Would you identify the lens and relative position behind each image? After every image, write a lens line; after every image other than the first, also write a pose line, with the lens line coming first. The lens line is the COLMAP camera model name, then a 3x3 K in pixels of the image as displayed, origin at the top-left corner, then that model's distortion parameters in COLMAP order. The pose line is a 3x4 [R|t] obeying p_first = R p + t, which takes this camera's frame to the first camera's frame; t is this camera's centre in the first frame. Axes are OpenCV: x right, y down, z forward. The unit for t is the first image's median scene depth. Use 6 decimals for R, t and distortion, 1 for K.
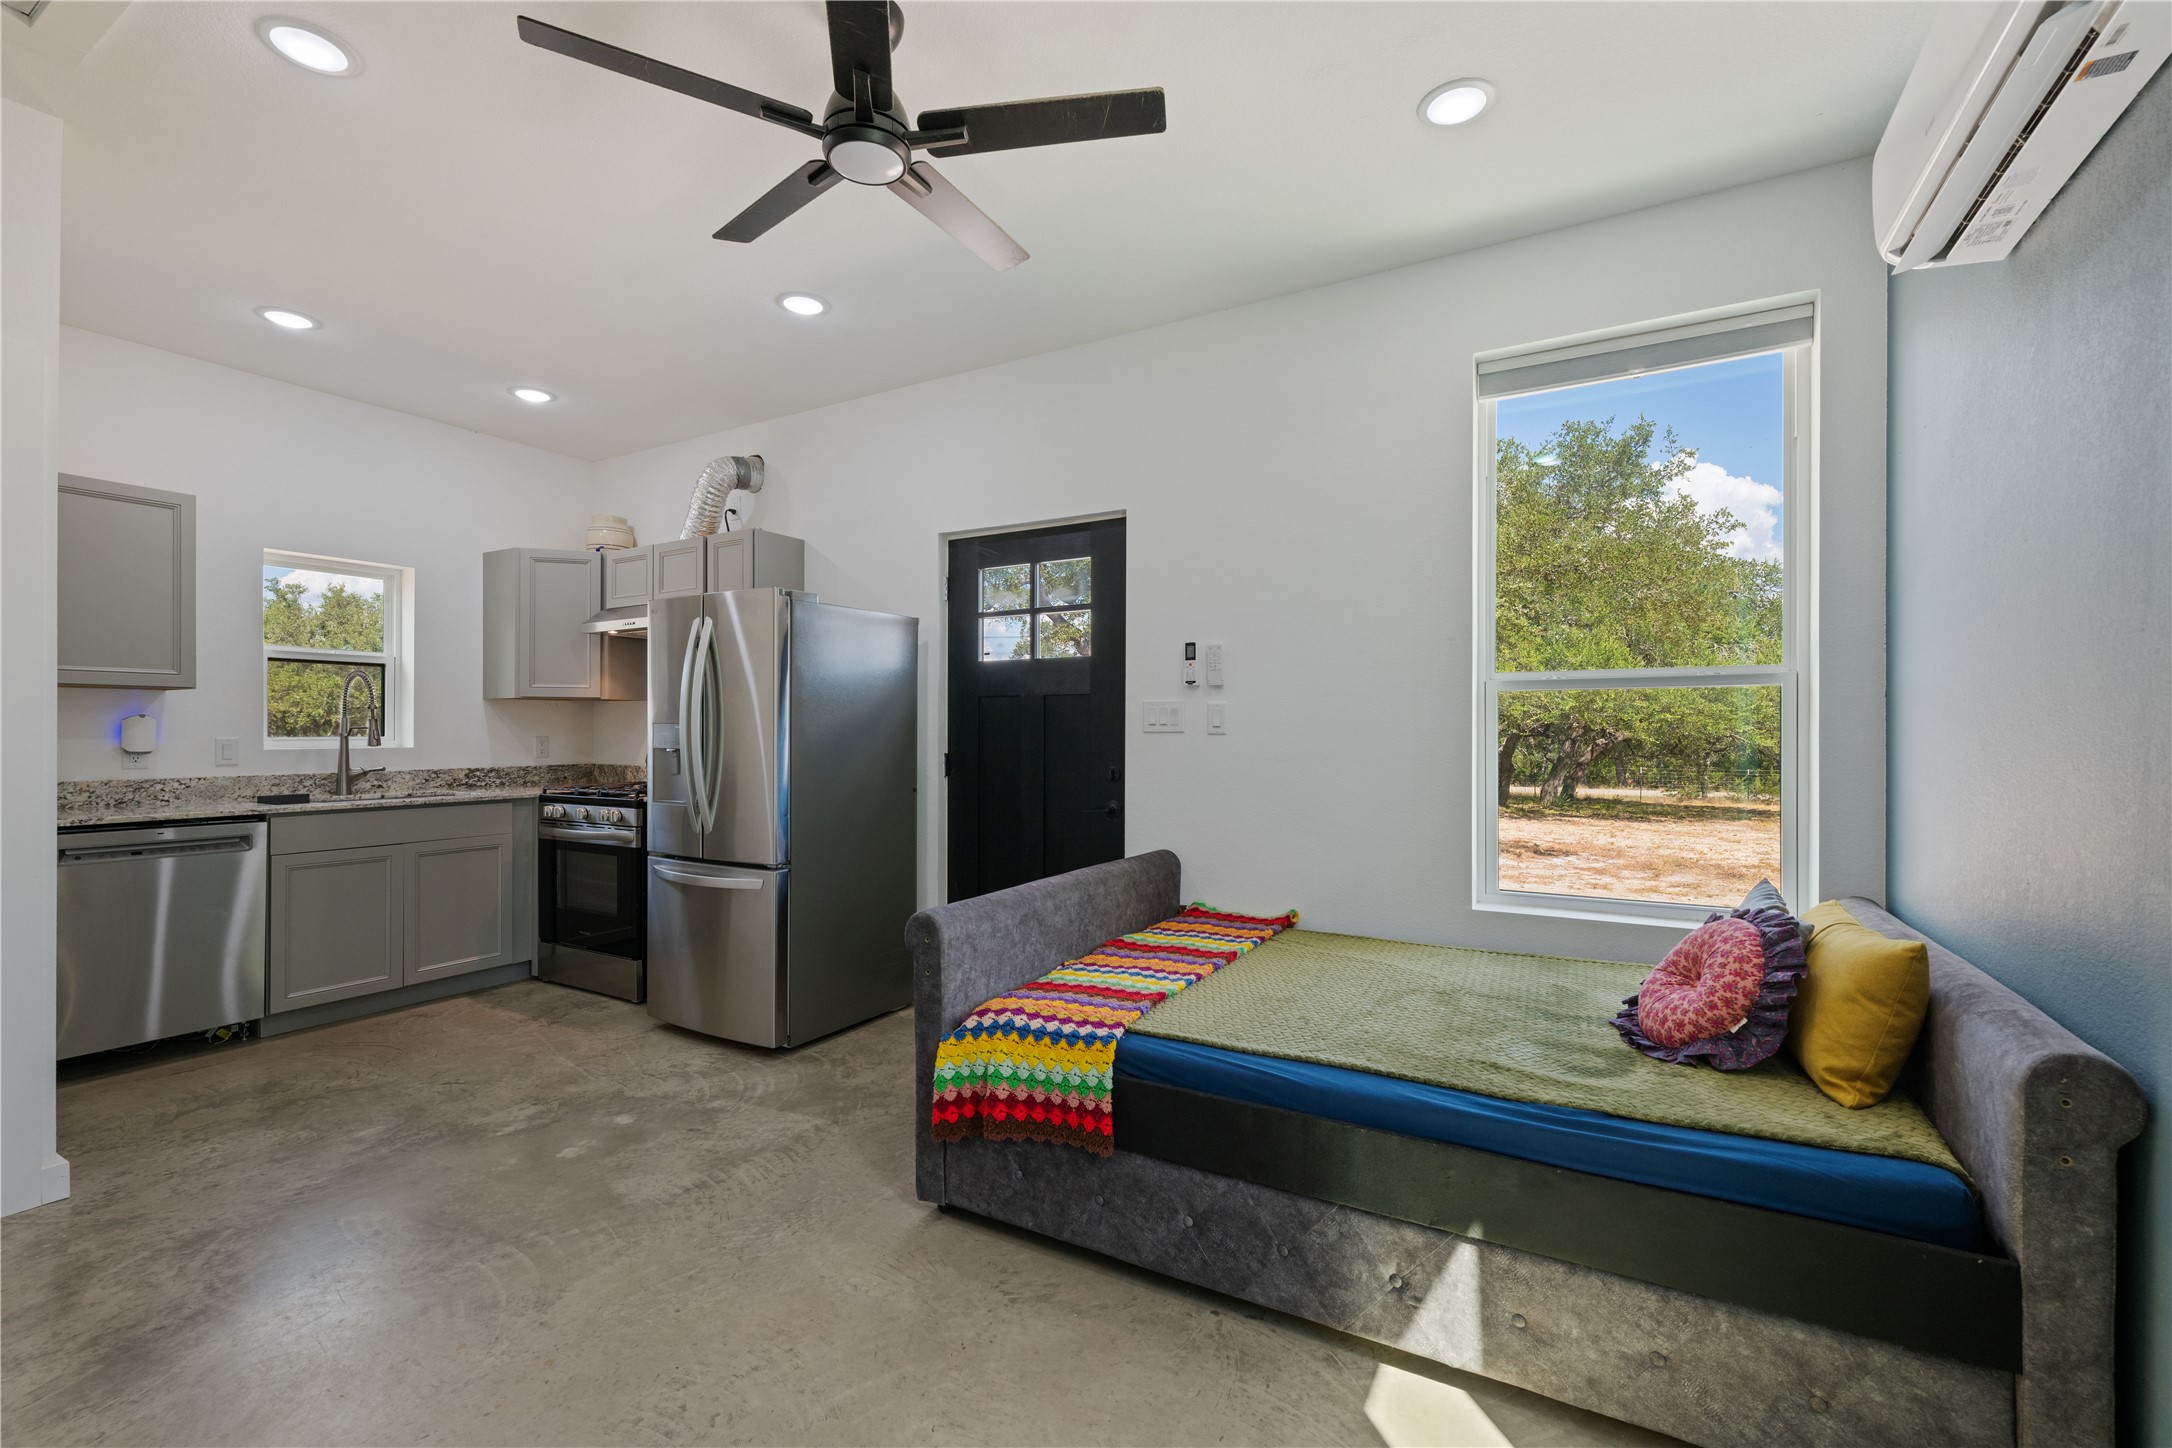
lens RADIAL K [[912.3, 0, 1071.9], [0, 912.3, 723.6], [0, 0, 1]] dist [-0.003934, -0.000172]
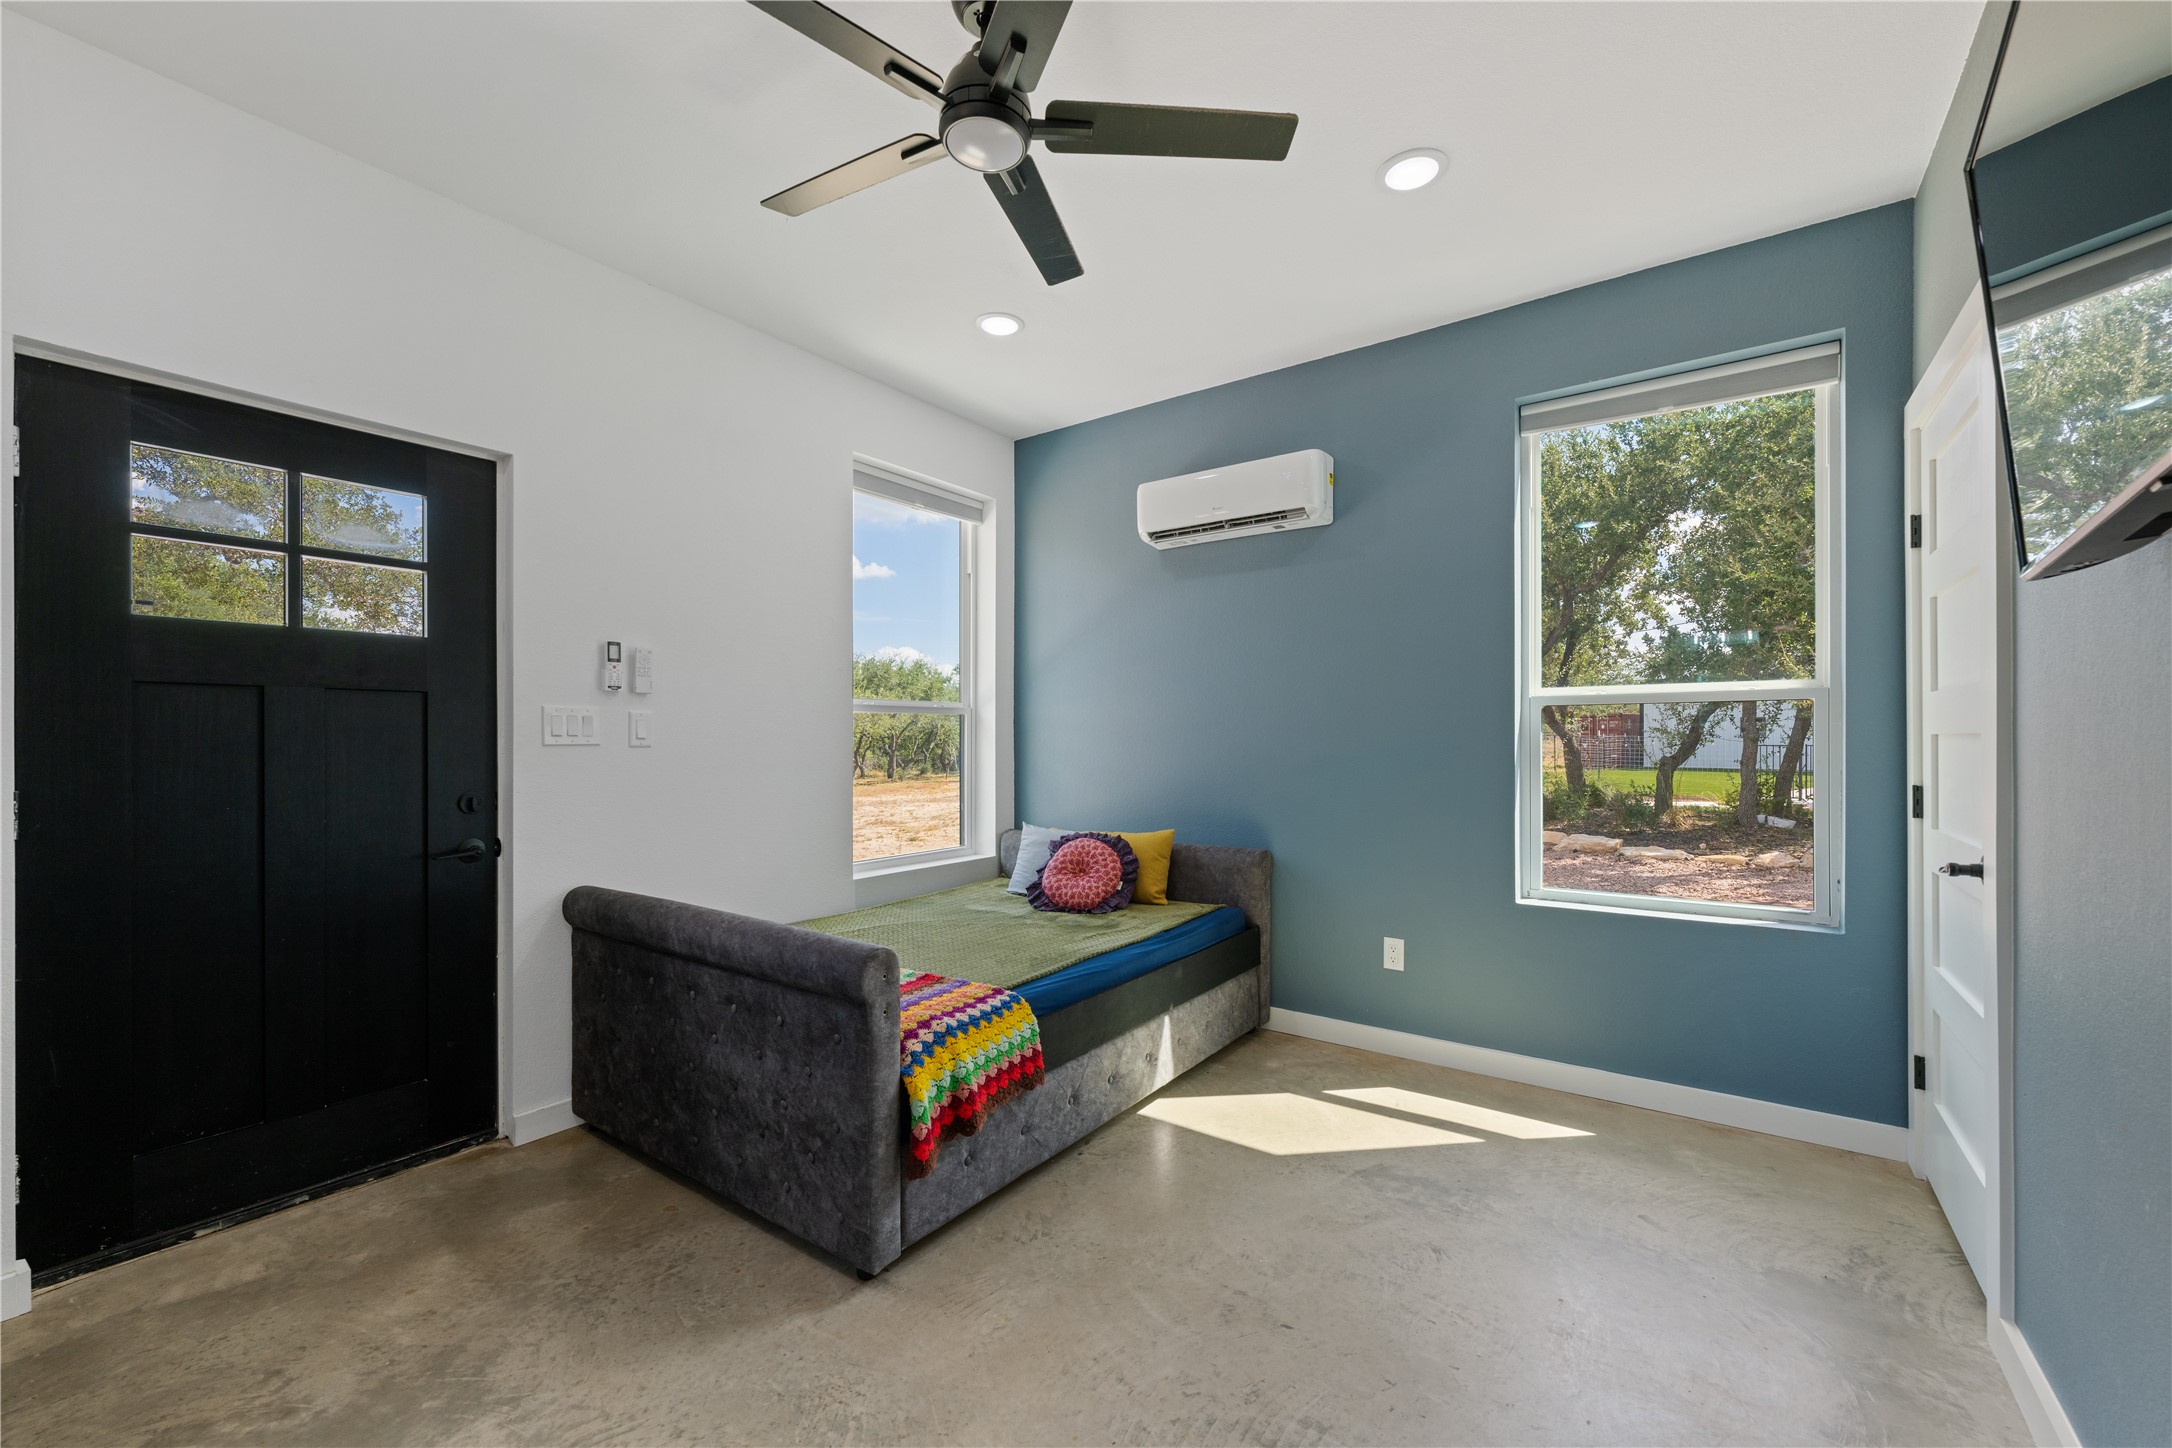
lens RADIAL K [[884.7, 0, 1065.2], [0, 884.7, 740.5], [0, 0, 1]] dist [0.000258, 0.000078]
pose [[0.102598, -0.000362, 0.994723, -0.793876], [-0.006612, 0.999978, 0.001046, 0.001618], [-0.994701, -0.006684, 0.102593, 0.578537]]
